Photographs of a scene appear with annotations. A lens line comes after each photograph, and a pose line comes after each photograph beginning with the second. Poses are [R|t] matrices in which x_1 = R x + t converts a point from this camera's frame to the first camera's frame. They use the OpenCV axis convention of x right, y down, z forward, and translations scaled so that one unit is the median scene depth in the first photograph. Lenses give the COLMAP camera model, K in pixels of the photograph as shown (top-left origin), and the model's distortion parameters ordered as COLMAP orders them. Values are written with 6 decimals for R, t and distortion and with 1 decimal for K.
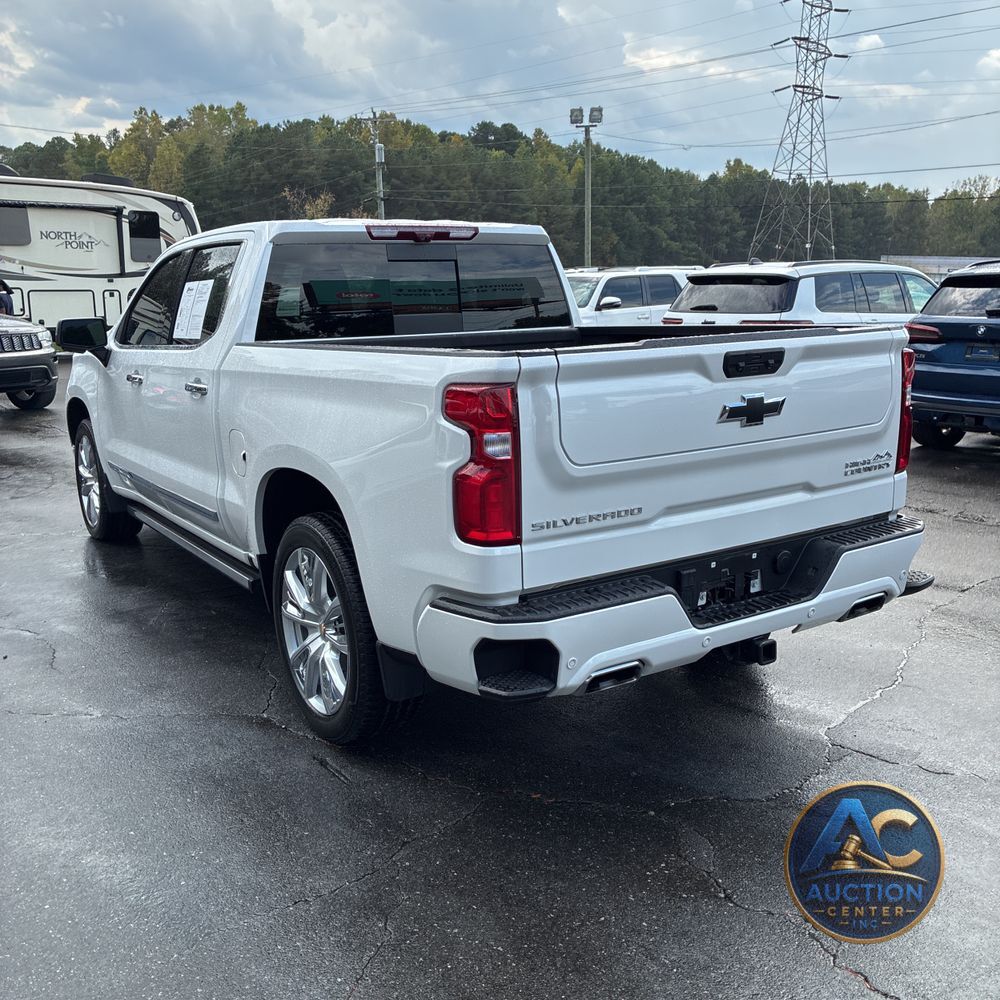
lens RADIAL K [[1014.8, 0, 494.9], [0, 1014.8, 499.6], [0, 0, 1]] dist [0.021436, 0.000000]
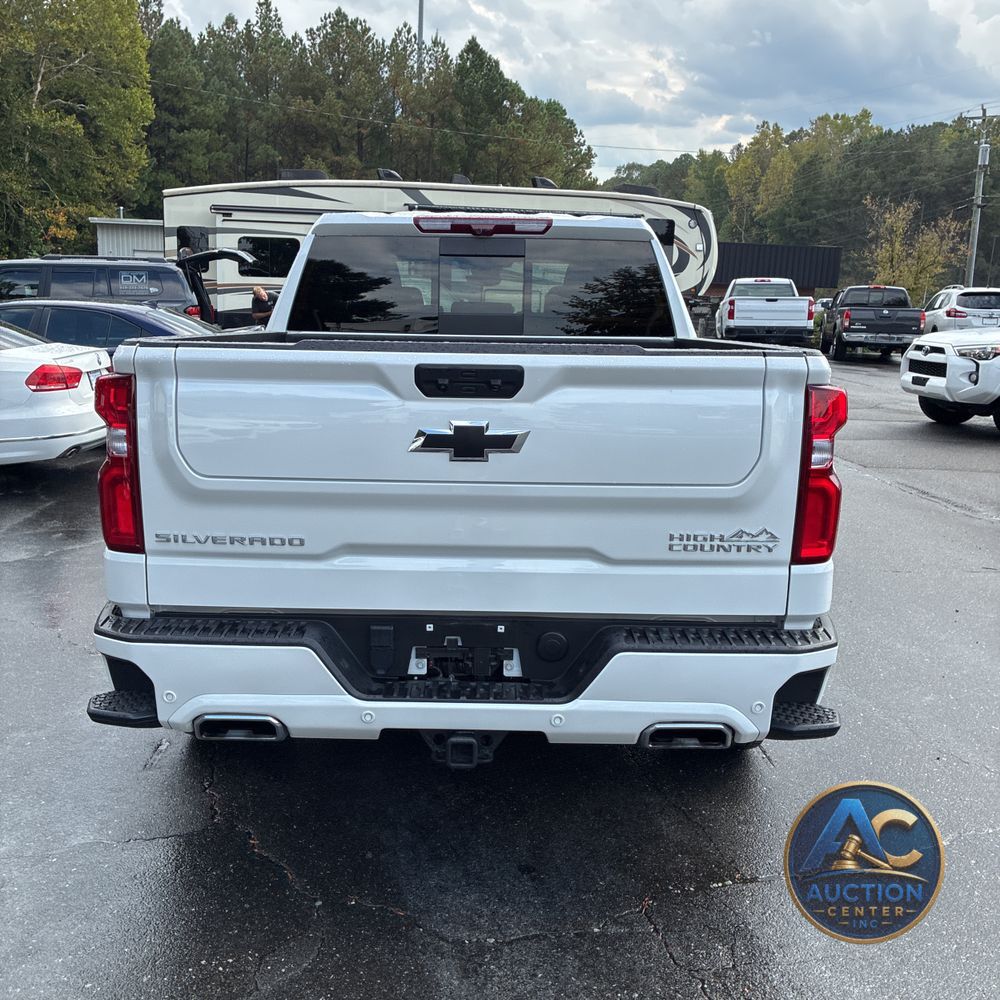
lens RADIAL K [[1014.8, 0, 496.1], [0, 1014.8, 502.9], [0, 0, 1]] dist [0.021436, 0.000000]
pose [[0.838379, 0.143975, -0.525731, 0.097738], [-0.147900, 0.988389, 0.034821, -0.010198], [0.524640, 0.048562, 0.849938, 0.050103]]
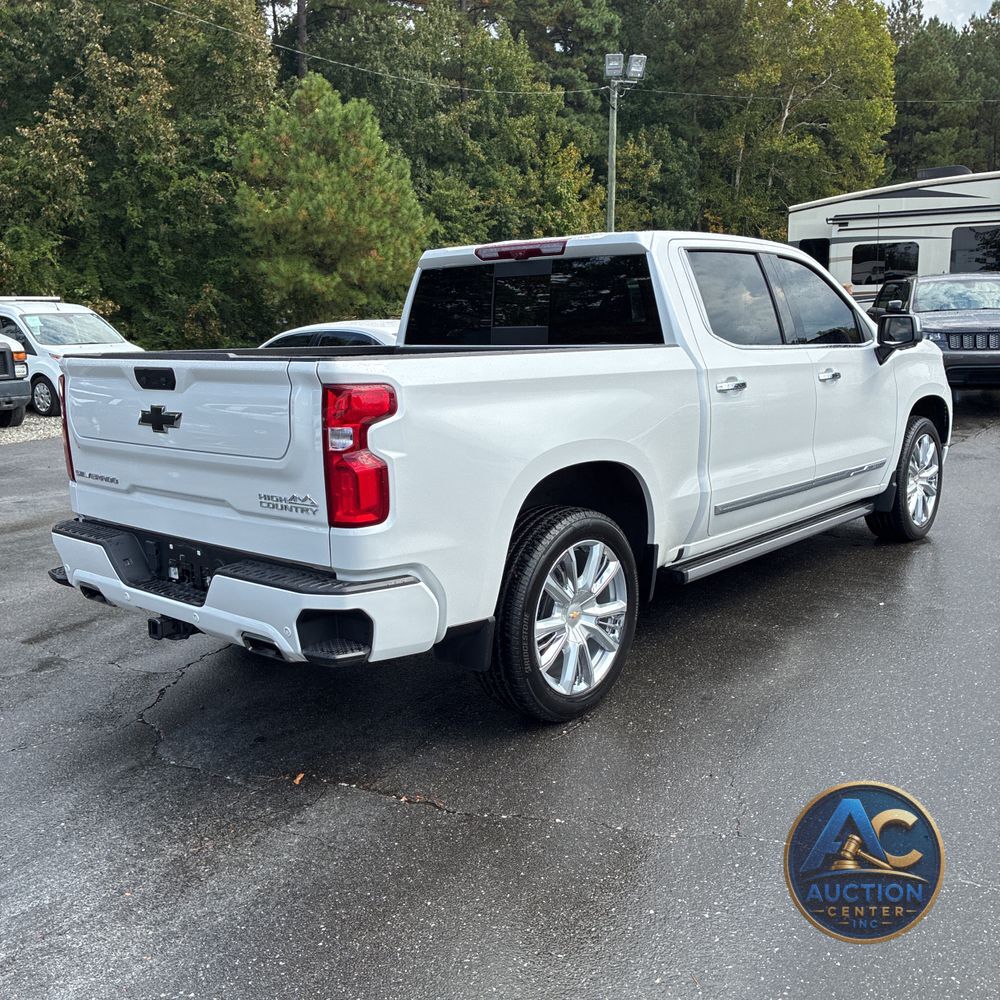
lens RADIAL K [[1014.8, 0, 498.4], [0, 1014.8, 514.5], [0, 0, 1]] dist [0.021436, 0.000000]
pose [[0.291808, 0.202377, -0.934822, 0.209914], [-0.178517, 0.971709, 0.154638, -0.032939], [0.939670, 0.121757, 0.319680, 0.143152]]
